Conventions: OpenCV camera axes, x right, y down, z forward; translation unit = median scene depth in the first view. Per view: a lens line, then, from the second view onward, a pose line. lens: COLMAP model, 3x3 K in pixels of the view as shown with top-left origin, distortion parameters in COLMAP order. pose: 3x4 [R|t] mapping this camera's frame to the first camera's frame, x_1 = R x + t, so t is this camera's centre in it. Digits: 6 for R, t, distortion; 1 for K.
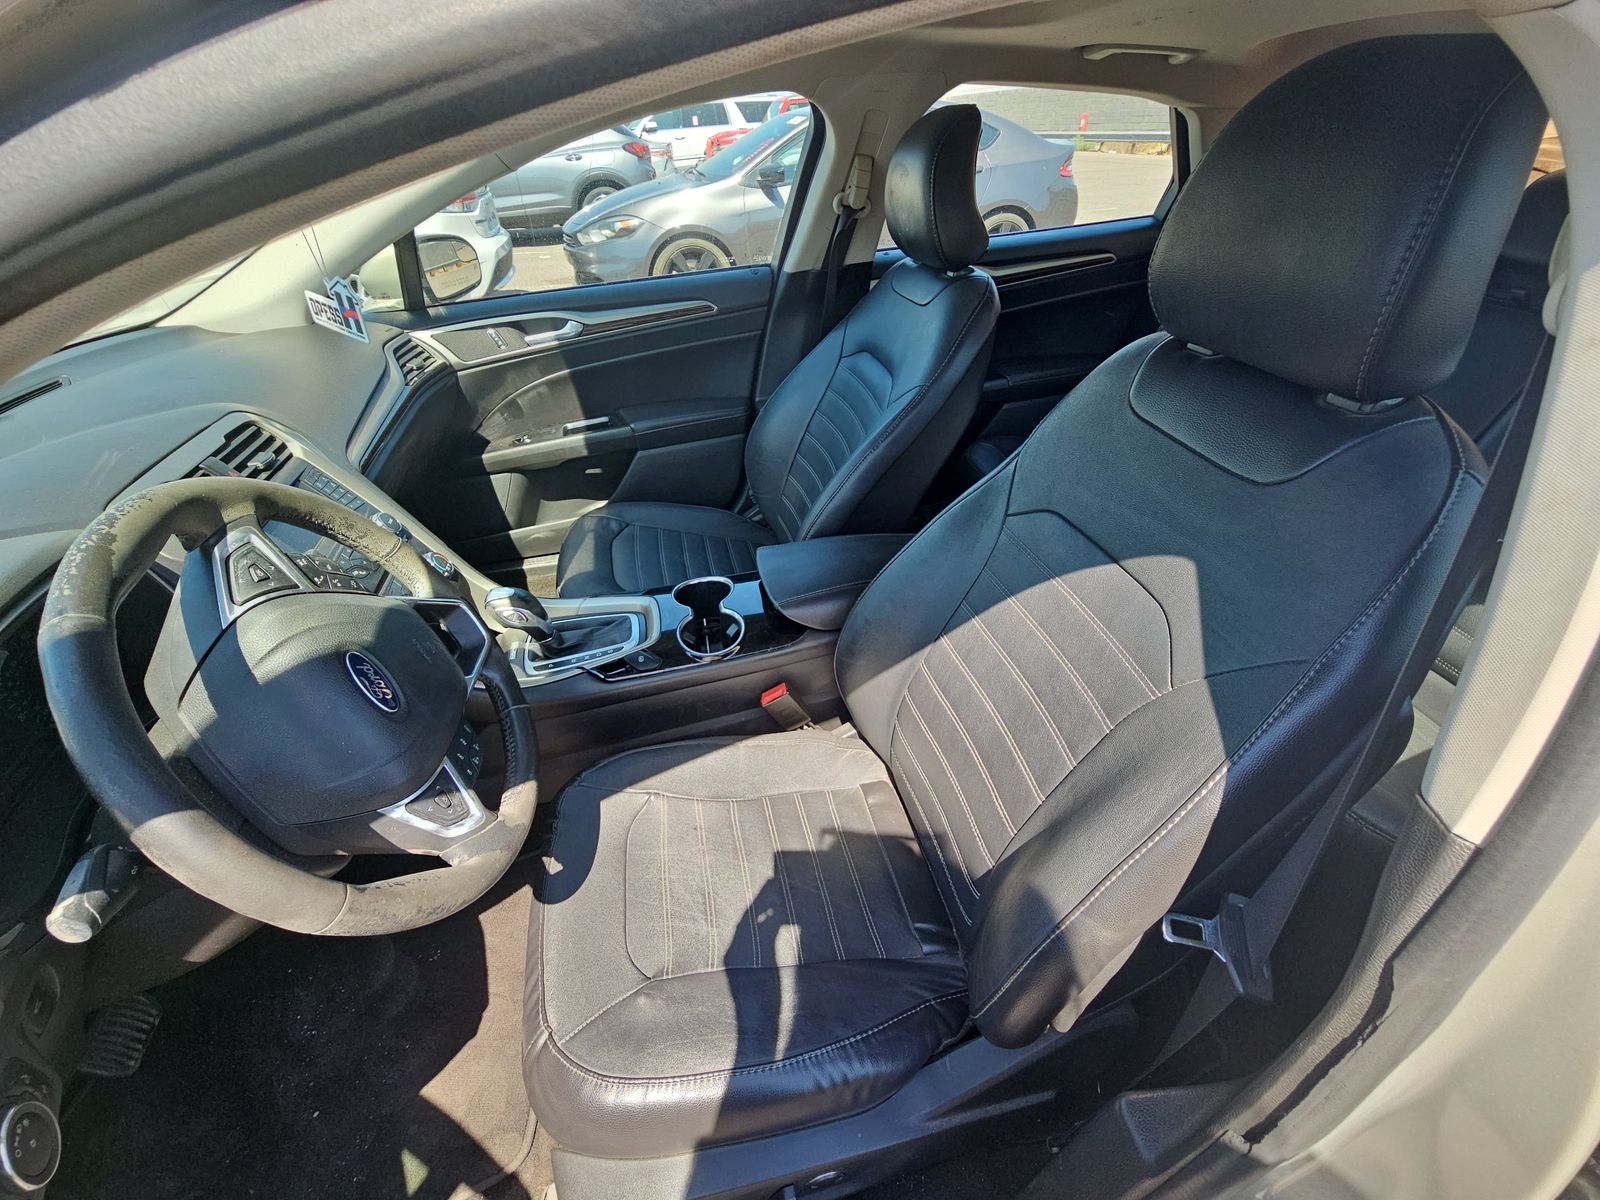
lens RADIAL K [[658.7, 0, 800.2], [0, 658.7, 594.8], [0, 0, 1]] dist [0.006319, -0.005382]
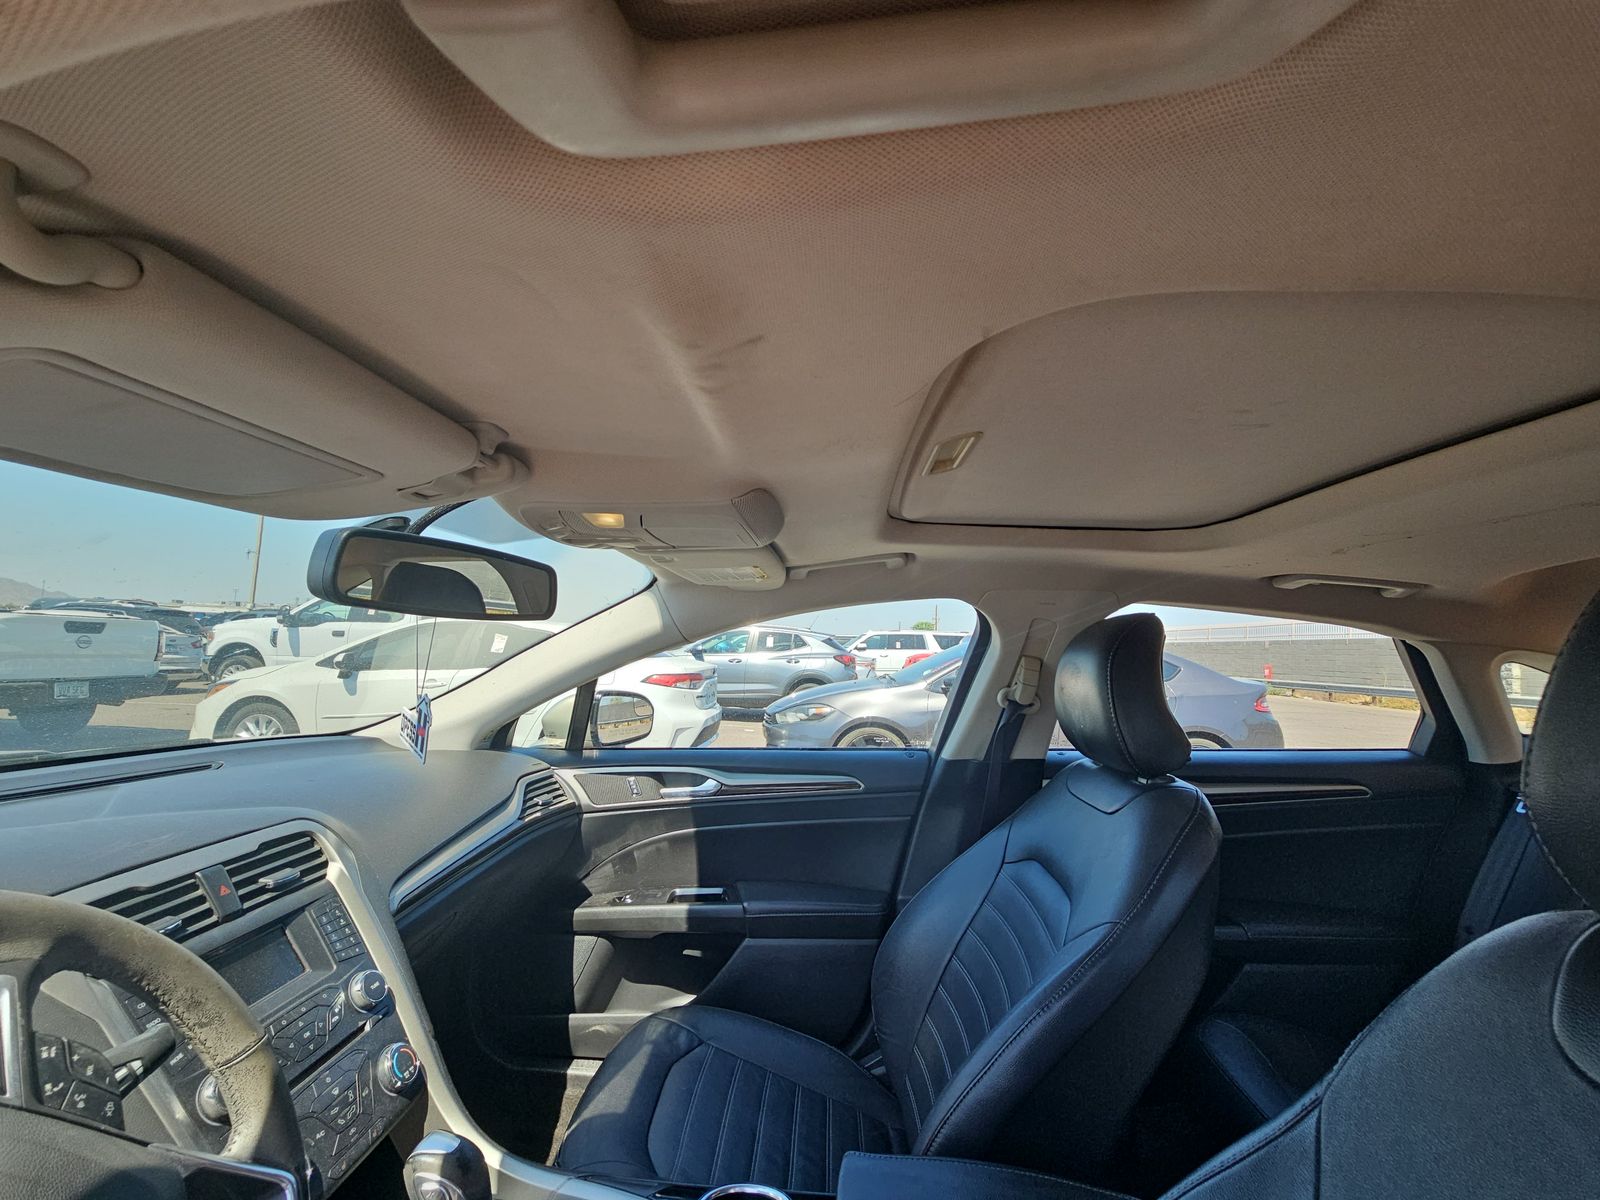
lens RADIAL K [[658.7, 0, 800.2], [0, 658.7, 594.8], [0, 0, 1]] dist [0.006319, -0.005382]
pose [[0.959399, 0.047458, -0.278030, 0.030462], [-0.215523, 0.759222, -0.614110, -0.056835], [0.181942, 0.649099, 0.738626, 0.139004]]
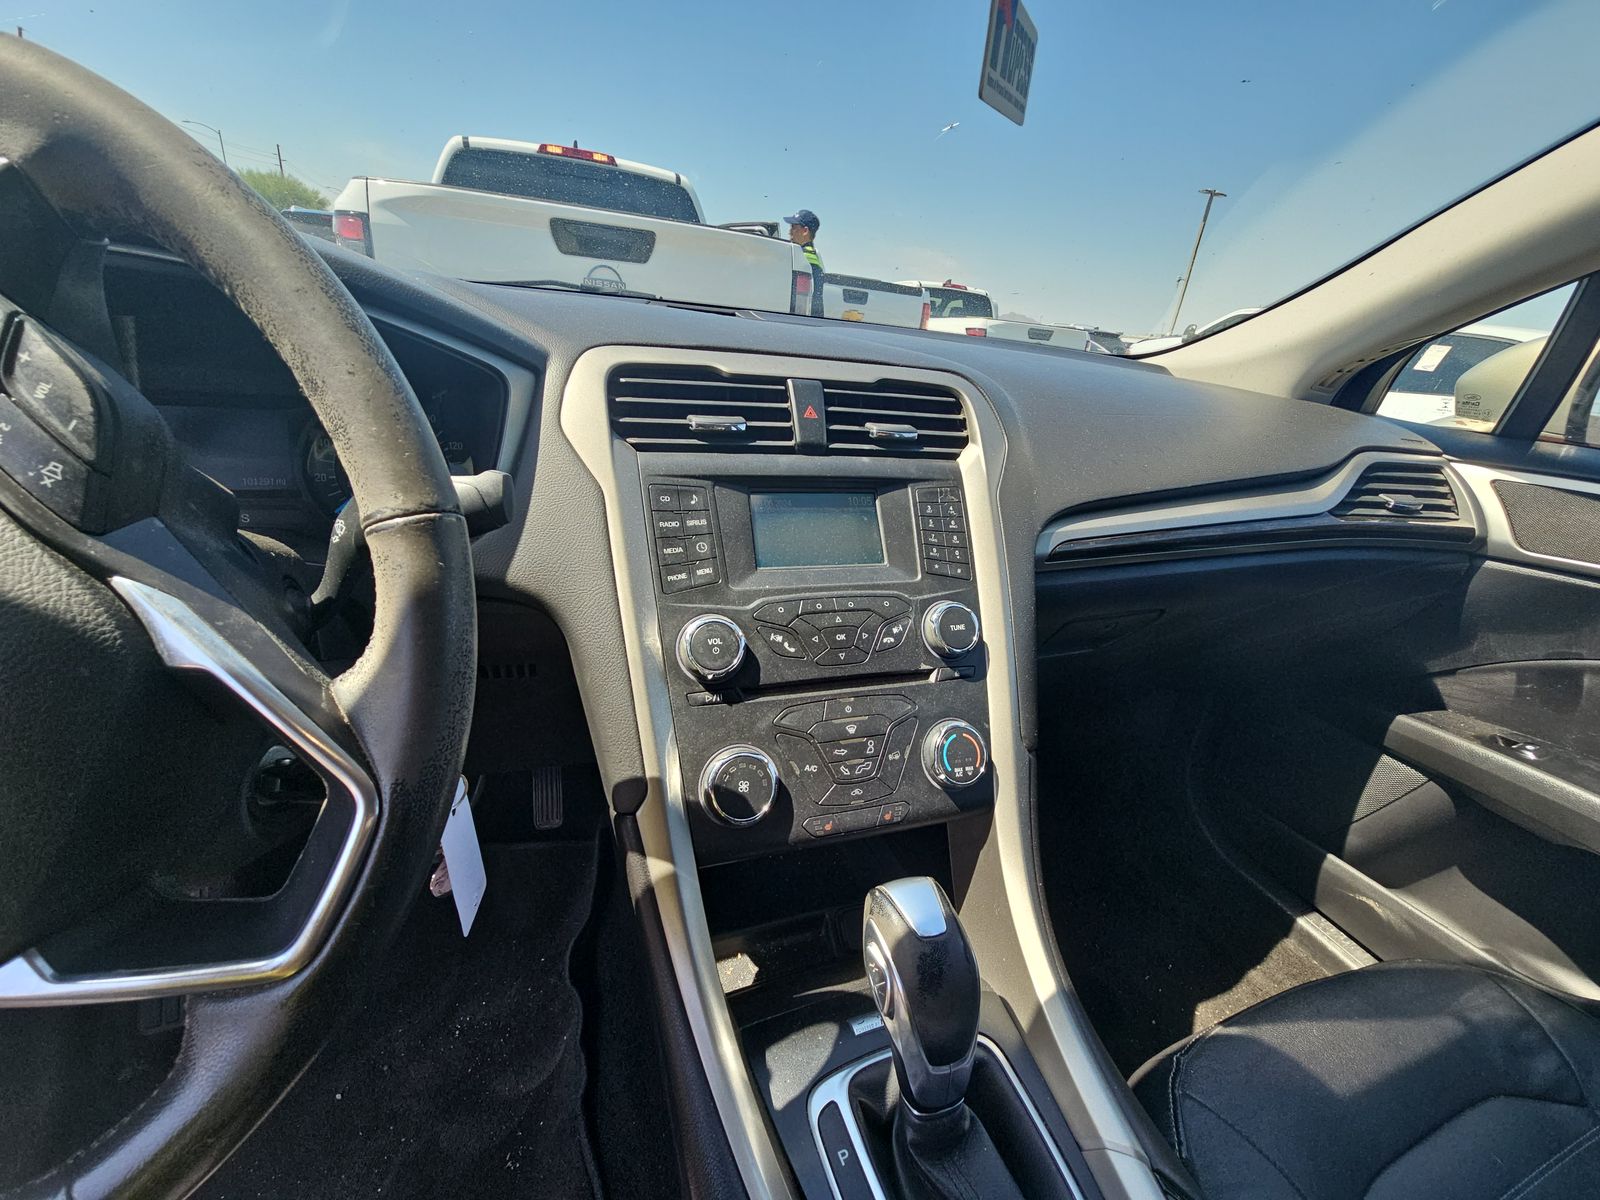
lens RADIAL K [[658.7, 0, 800.2], [0, 658.7, 594.8], [0, 0, 1]] dist [0.006319, -0.005382]
pose [[0.109952, 0.421750, -0.900021, -0.127877], [-0.656182, 0.710933, 0.252980, -0.109097], [0.746549, 0.562762, 0.354913, 0.452332]]
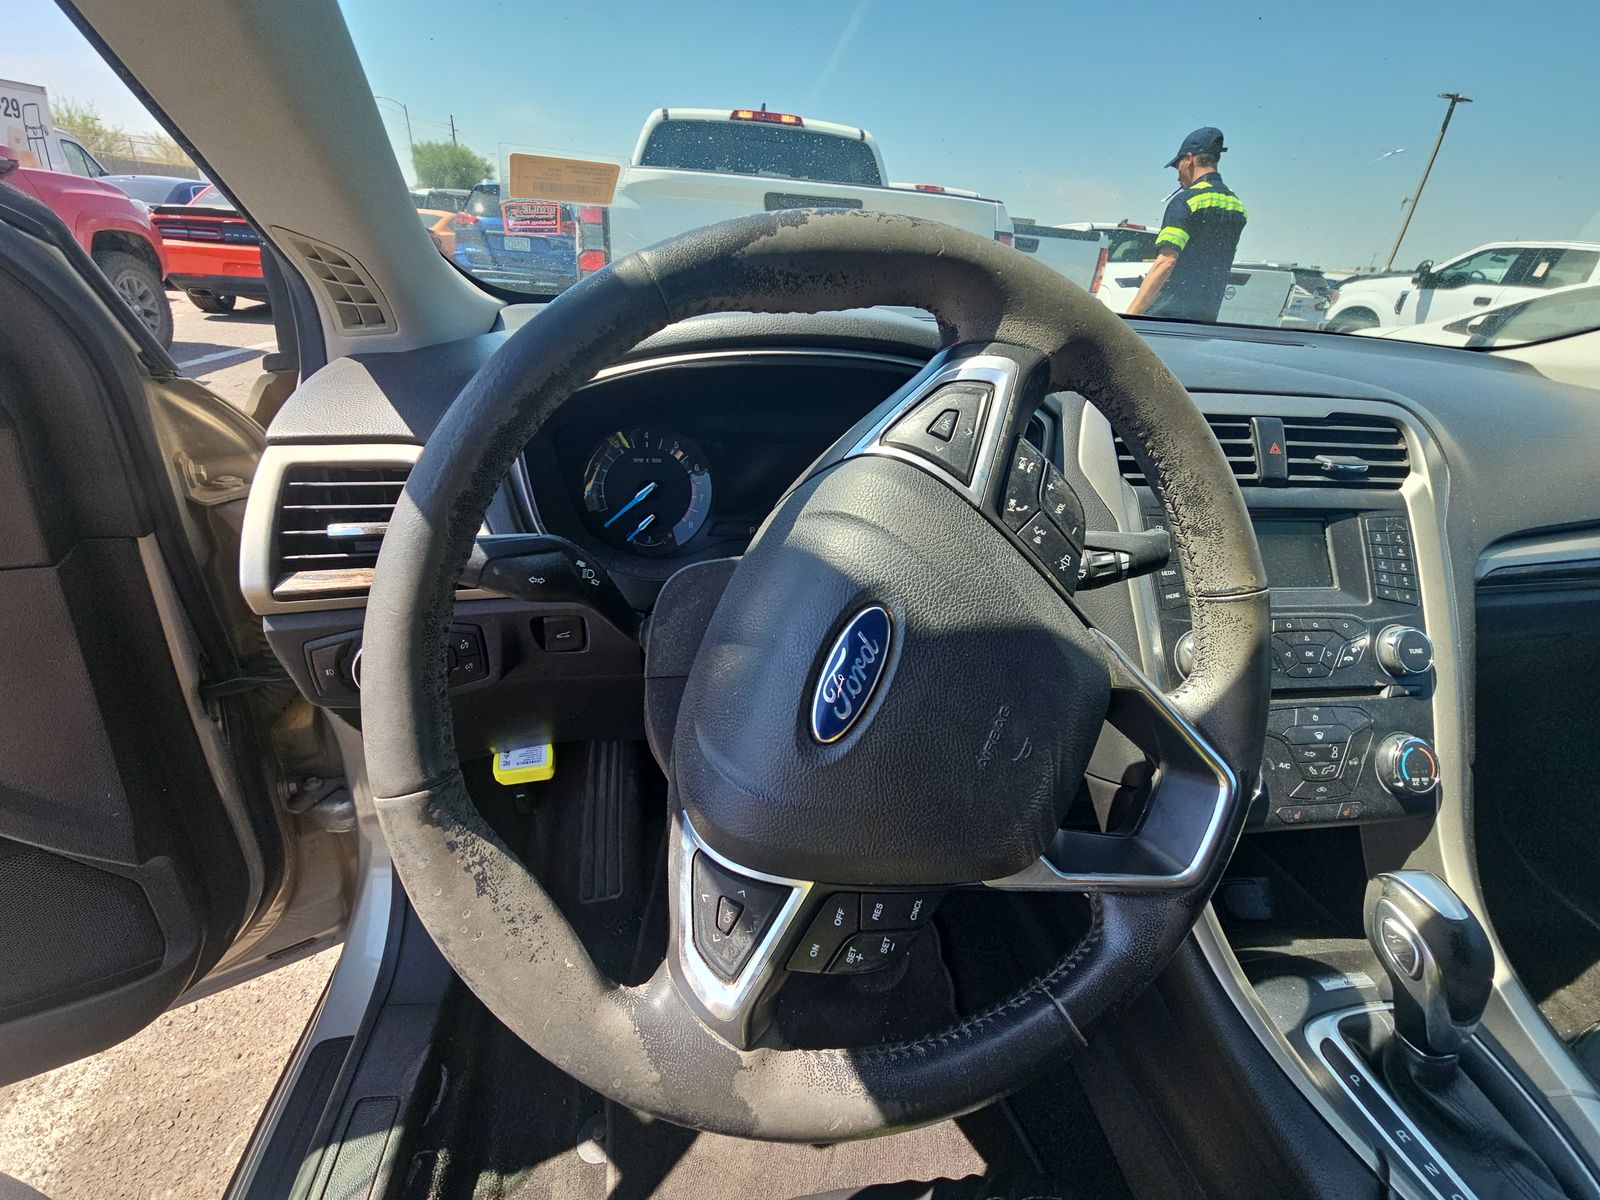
lens RADIAL K [[660.7, 0, 792.7], [0, 660.7, 590.0], [0, 0, 1]] dist [0.009381, -0.009452]
pose [[-0.084486, 0.474104, -0.876406, -0.081946], [-0.627358, 0.658024, 0.416445, -0.030954], [0.774134, 0.585004, 0.241839, 0.279817]]
